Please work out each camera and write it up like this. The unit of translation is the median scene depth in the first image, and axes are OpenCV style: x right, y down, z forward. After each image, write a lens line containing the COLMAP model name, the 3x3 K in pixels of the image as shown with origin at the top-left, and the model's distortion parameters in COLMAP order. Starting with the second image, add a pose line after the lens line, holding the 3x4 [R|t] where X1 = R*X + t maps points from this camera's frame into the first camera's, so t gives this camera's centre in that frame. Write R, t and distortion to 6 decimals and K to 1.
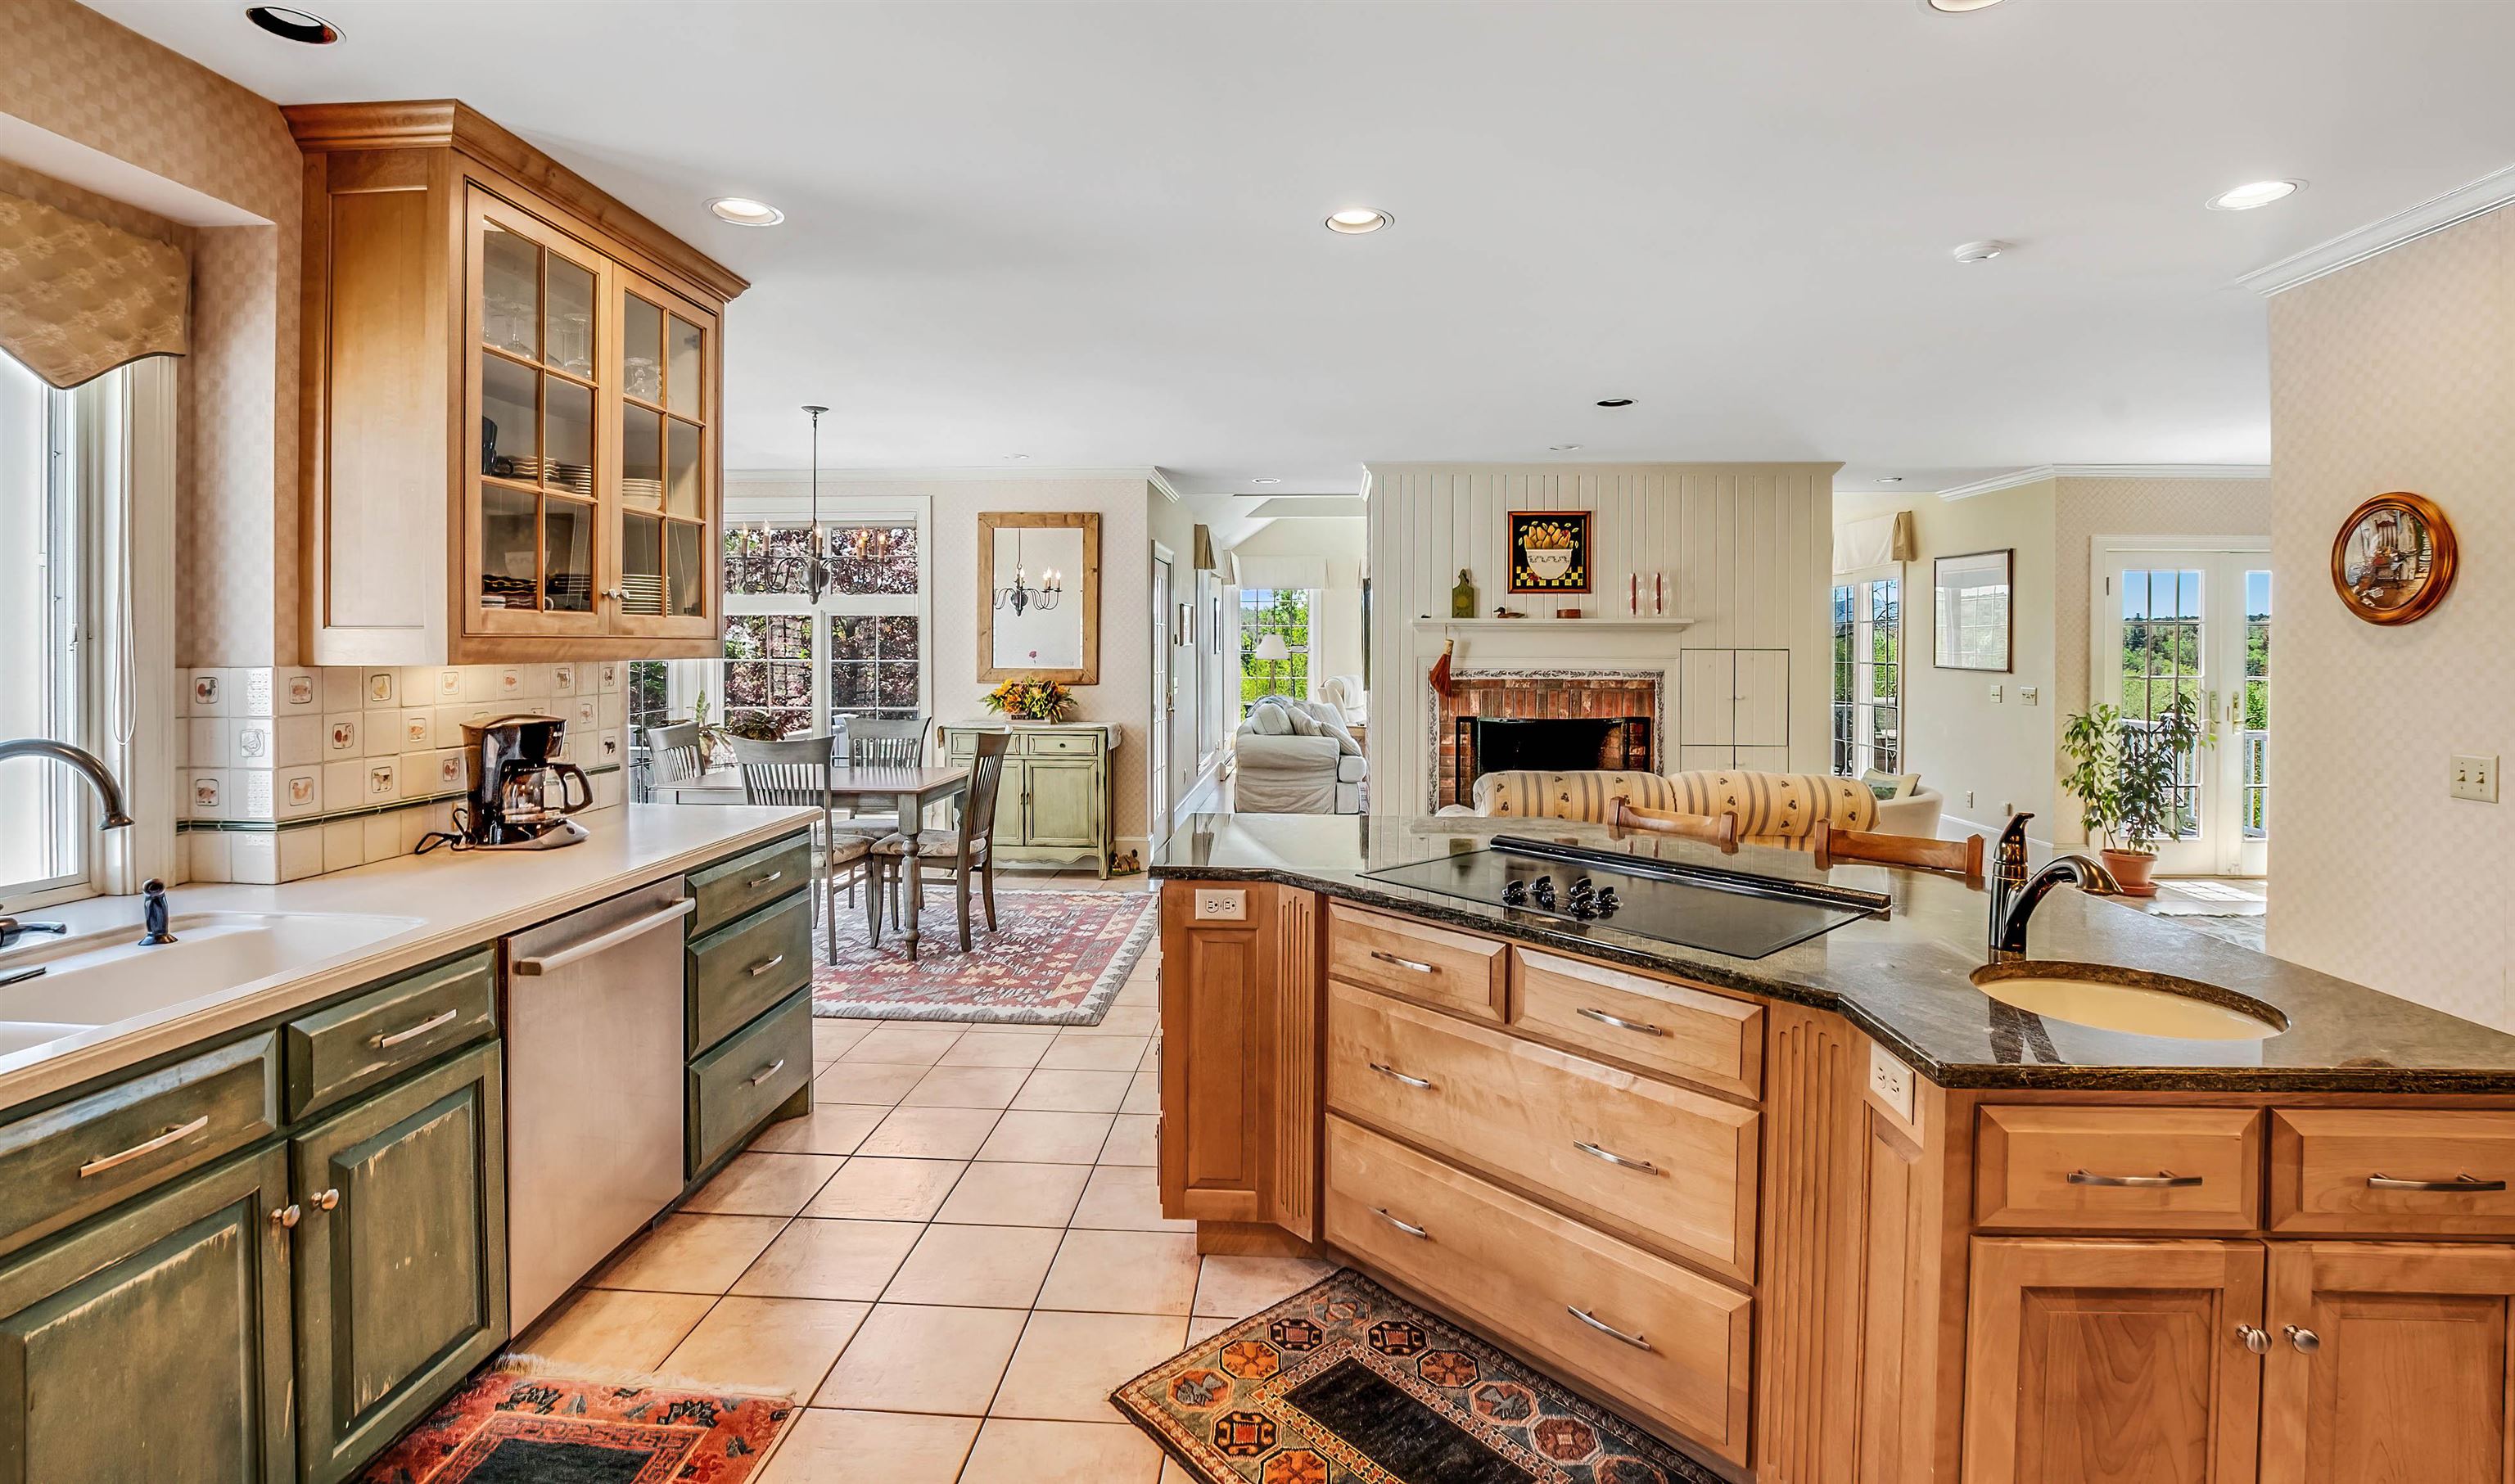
lens RADIAL K [[1112.1, 0, 1275.3], [0, 1112.1, 651.3], [0, 0, 1]] dist [-0.036405, 0.007643]
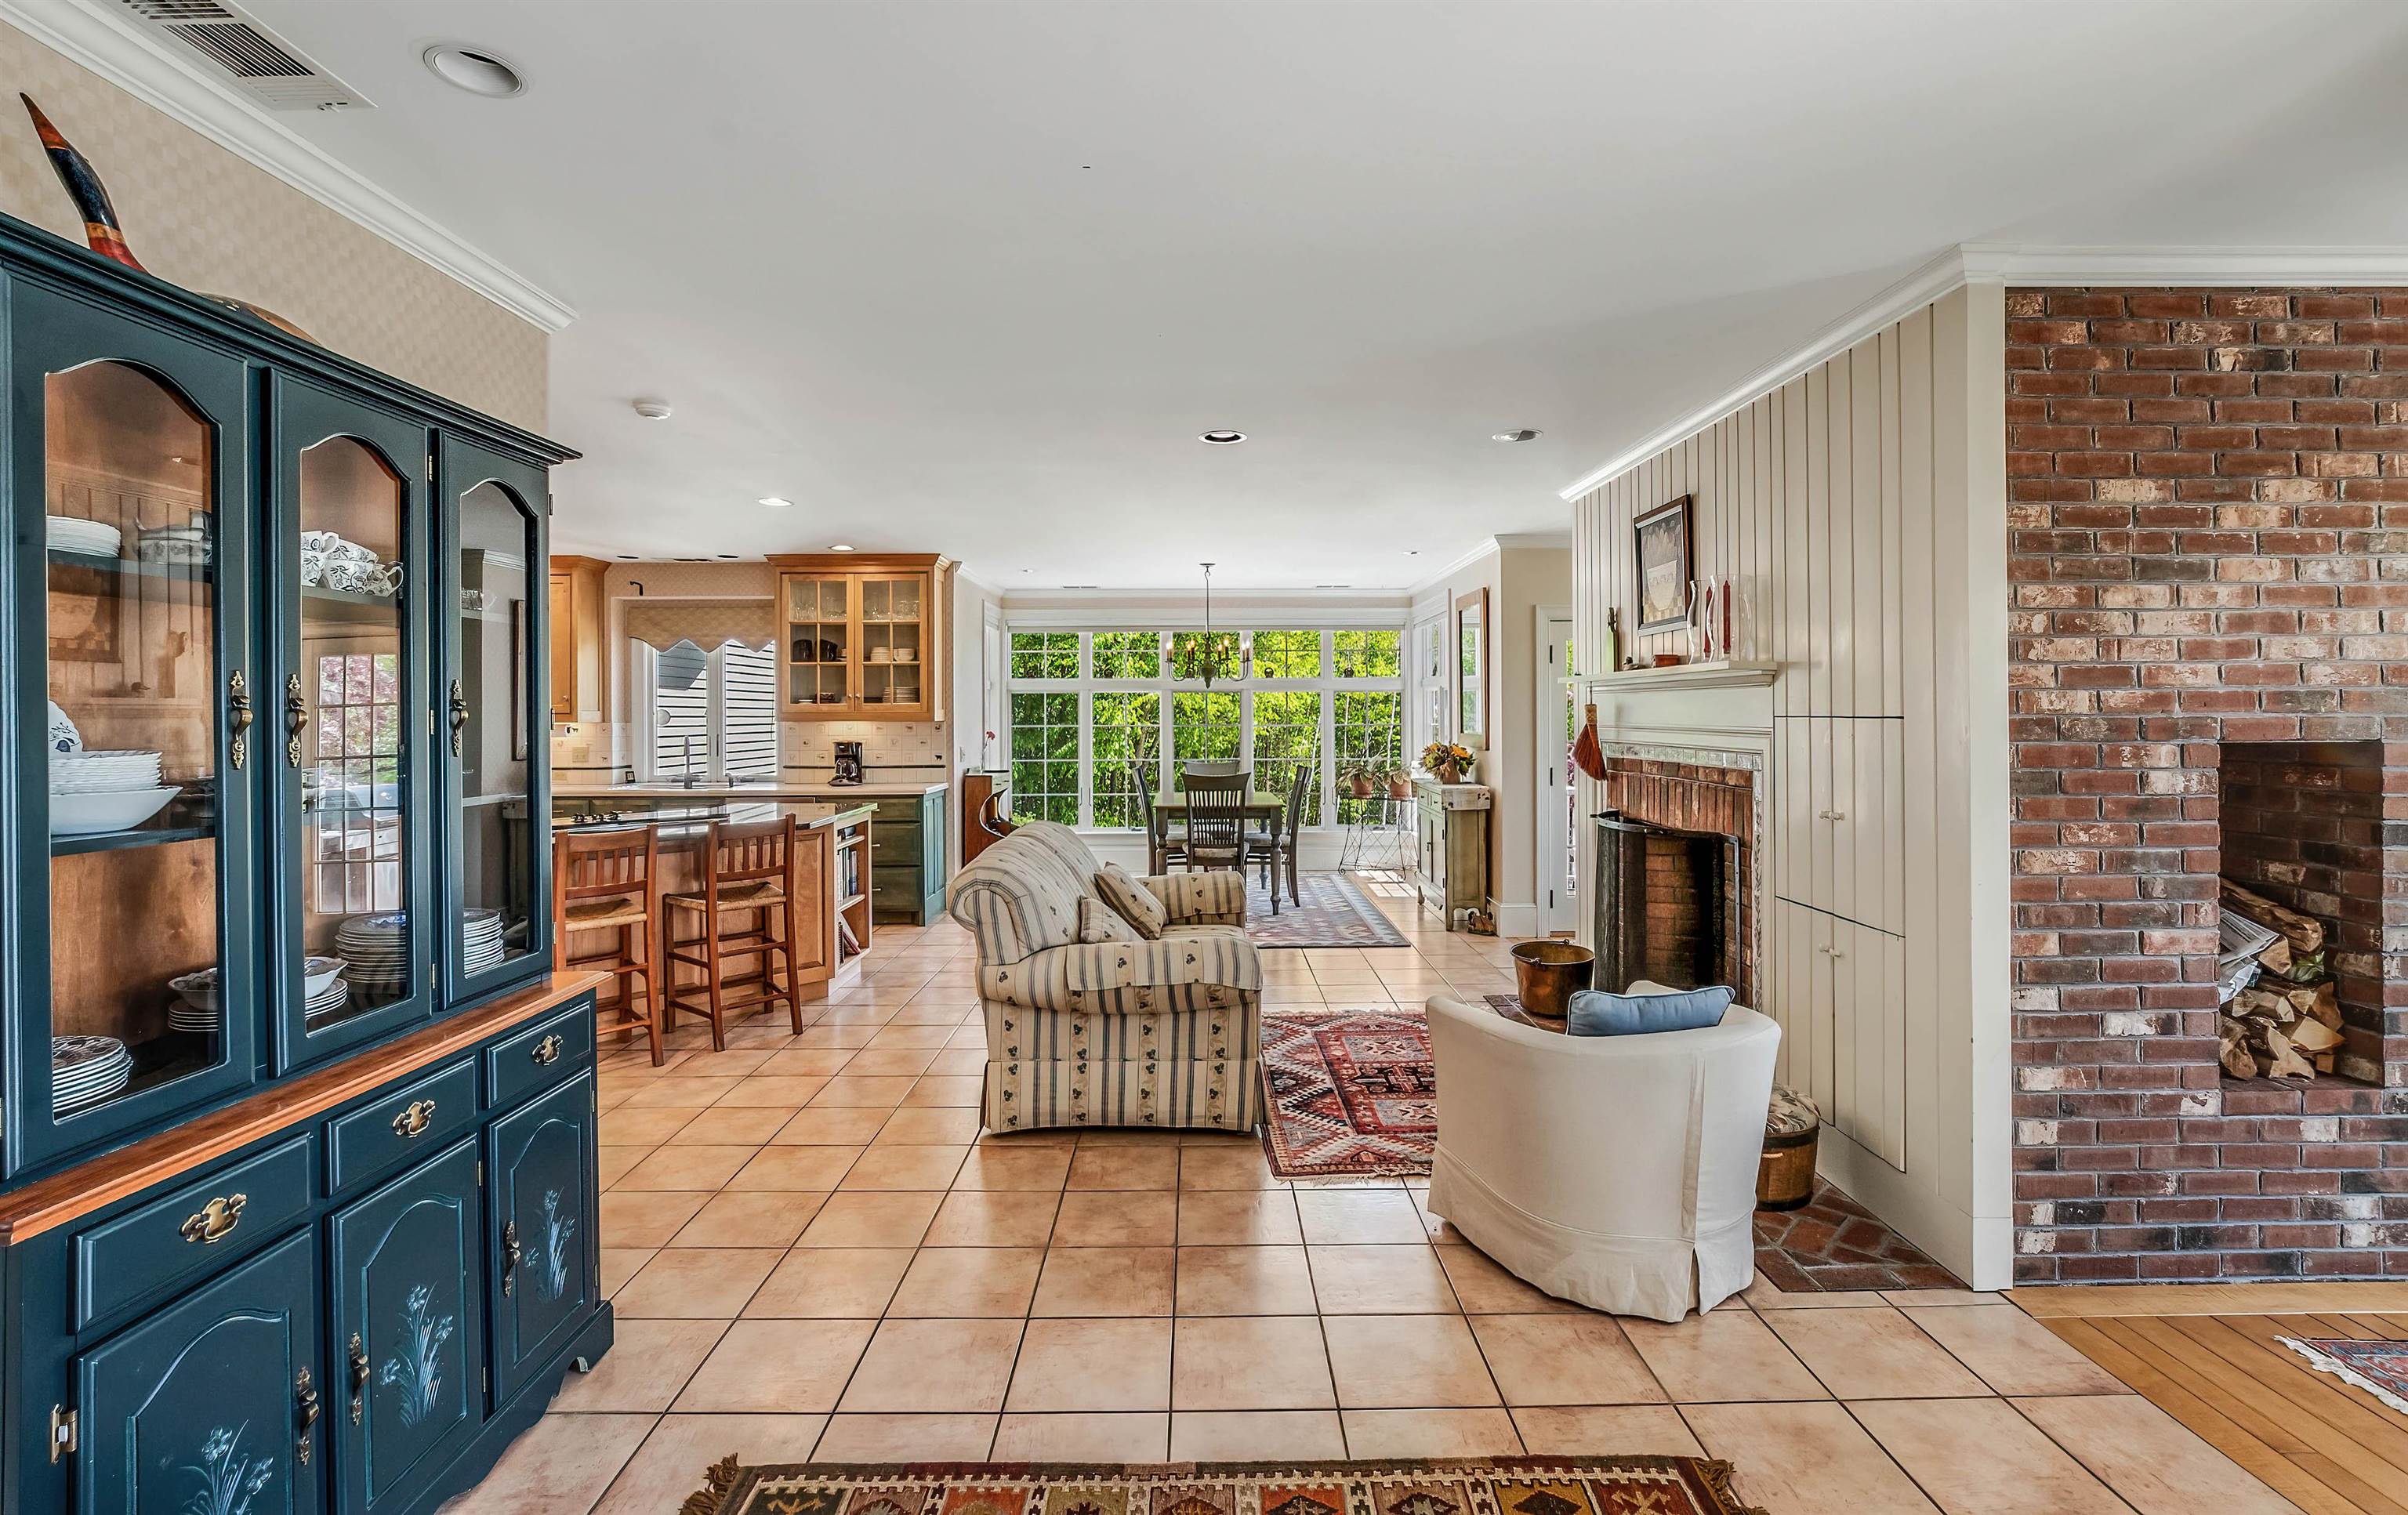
lens RADIAL K [[1092.8, 0, 1212.7], [0, 1092.8, 708.1], [0, 0, 1]] dist [-0.020428, 0.000154]
pose [[0.064144, -0.007565, -0.997912, 0.871561], [-0.001395, 0.999970, -0.007670, -0.001442], [0.997940, 0.001884, 0.064131, 0.693783]]
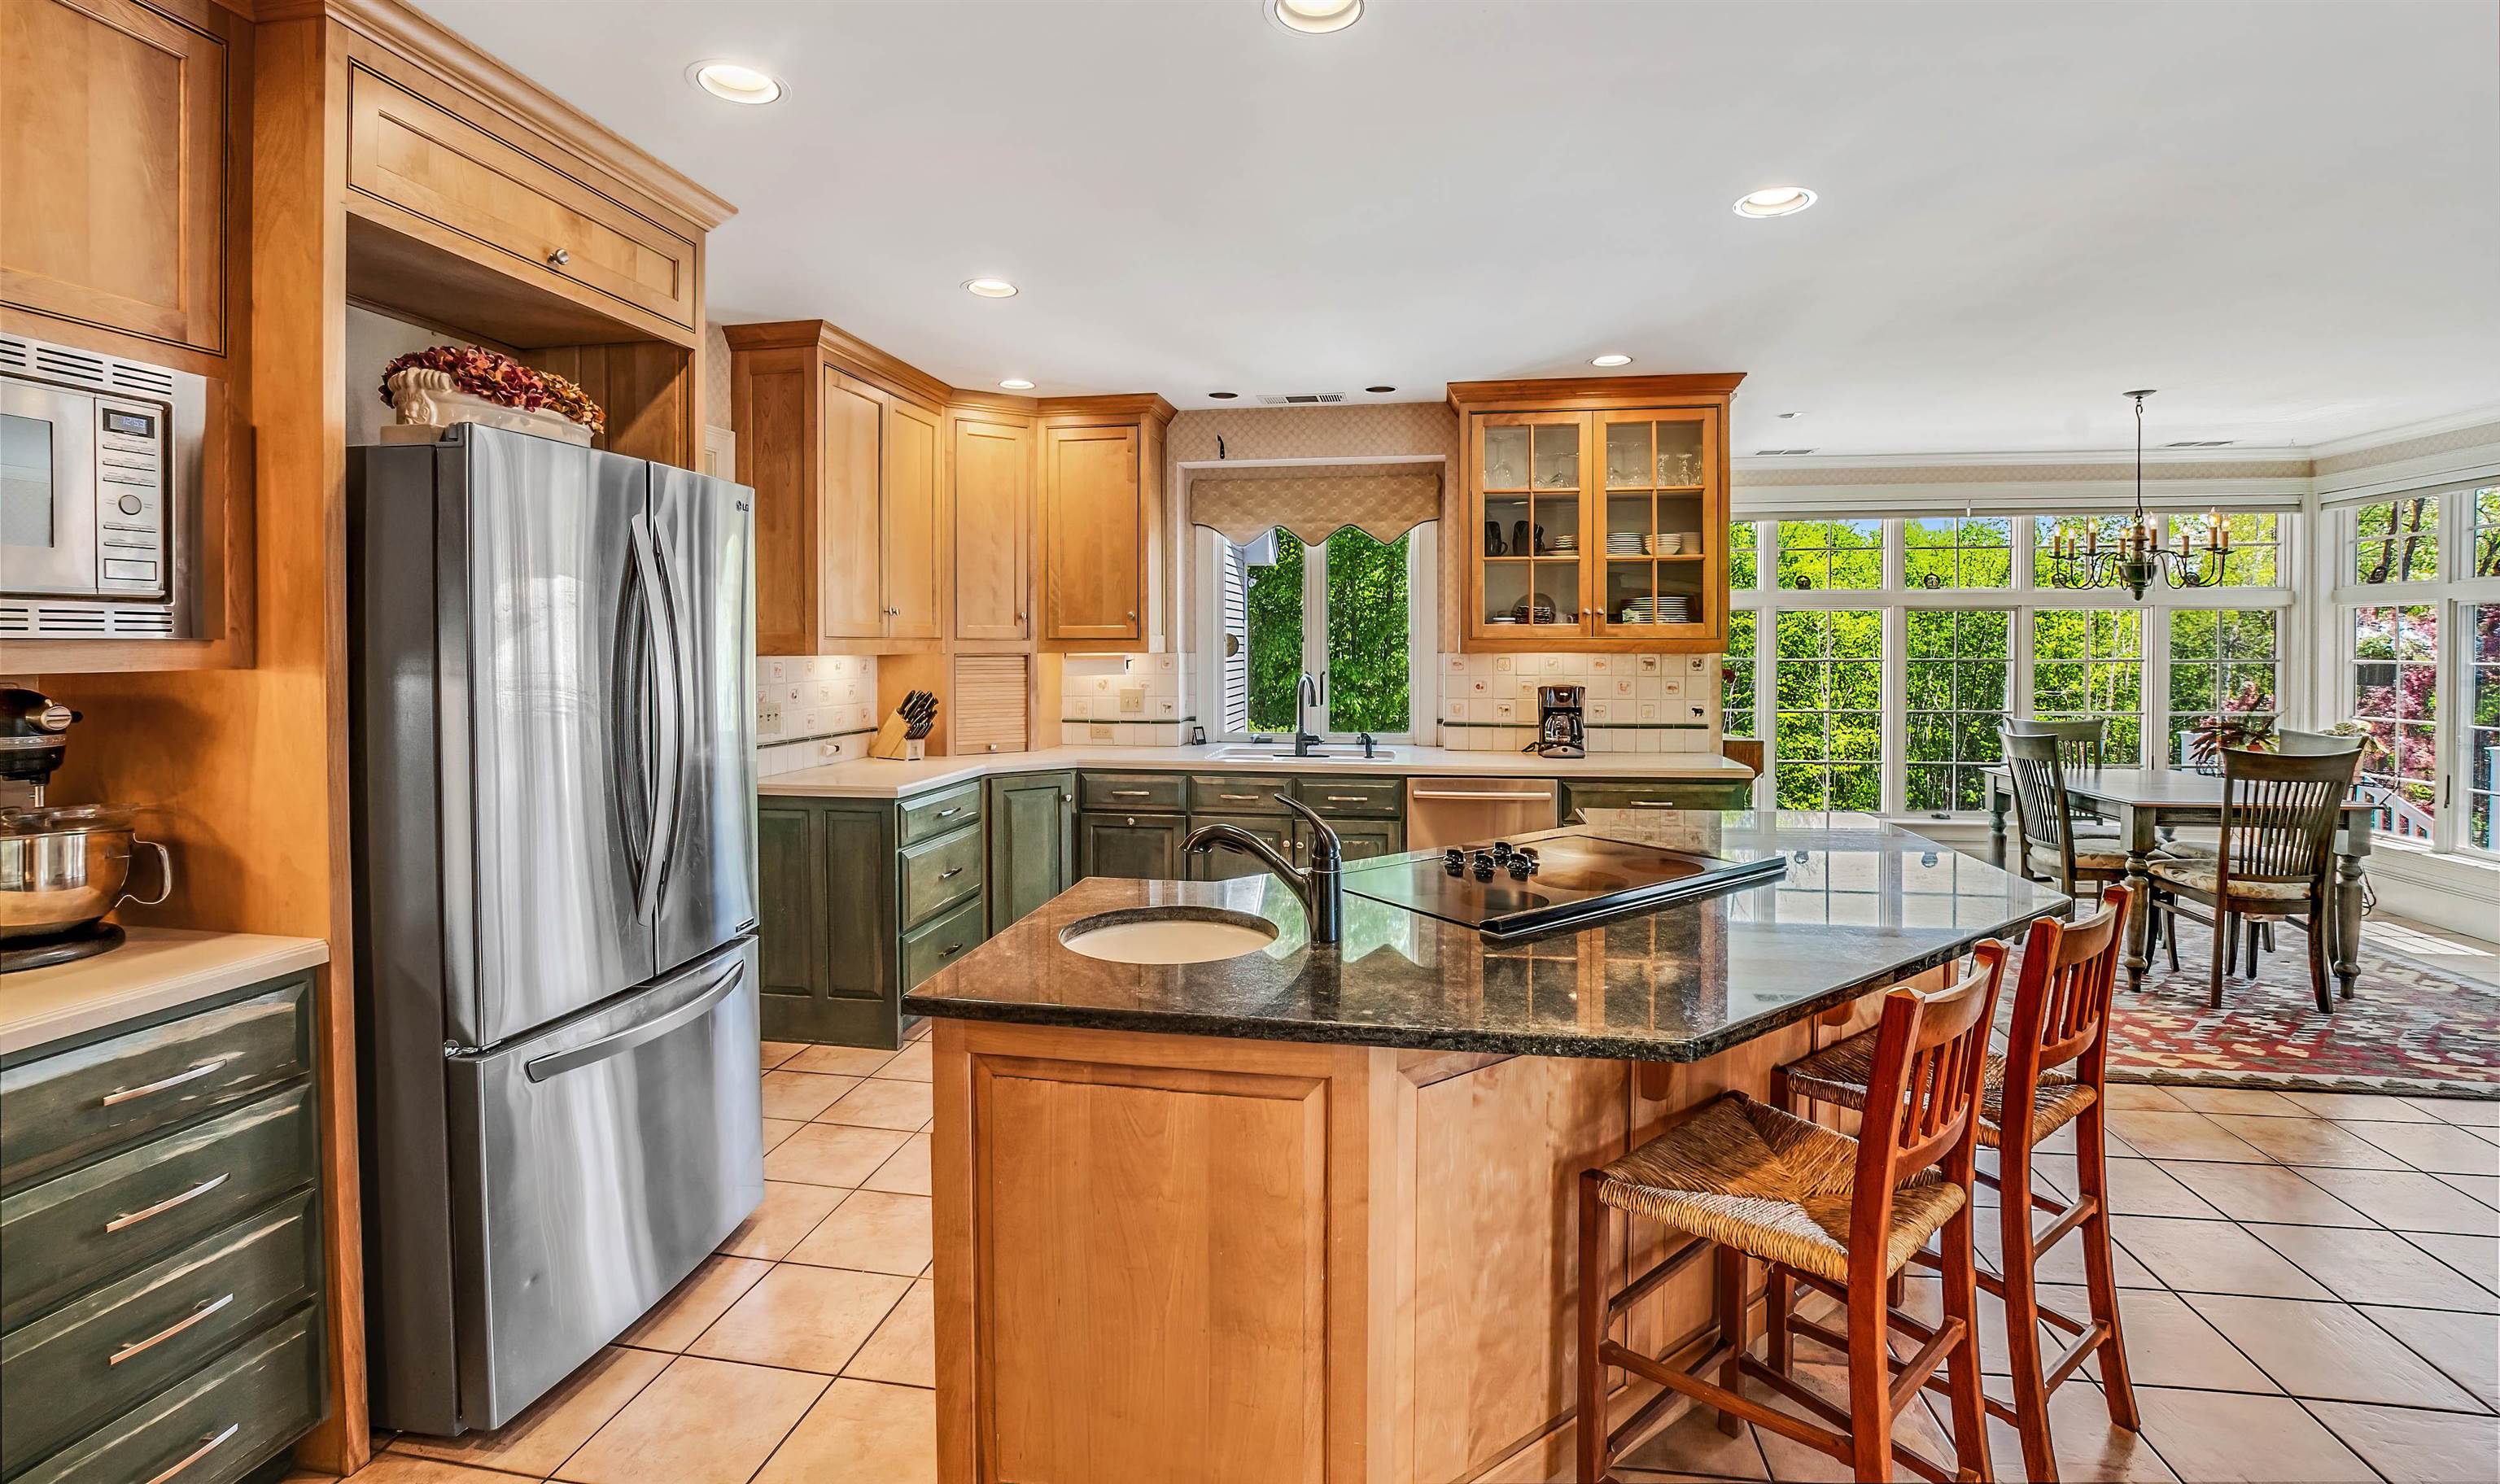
lens RADIAL K [[1105.4, 0, 1244.9], [0, 1105.4, 661.9], [0, 0, 1]] dist [-0.036405, 0.007643]
pose [[-0.111542, 0.013315, -0.993671, 0.450083], [-0.004587, 0.999893, 0.013914, 0.001015], [0.993749, 0.006110, -0.111469, 0.267247]]
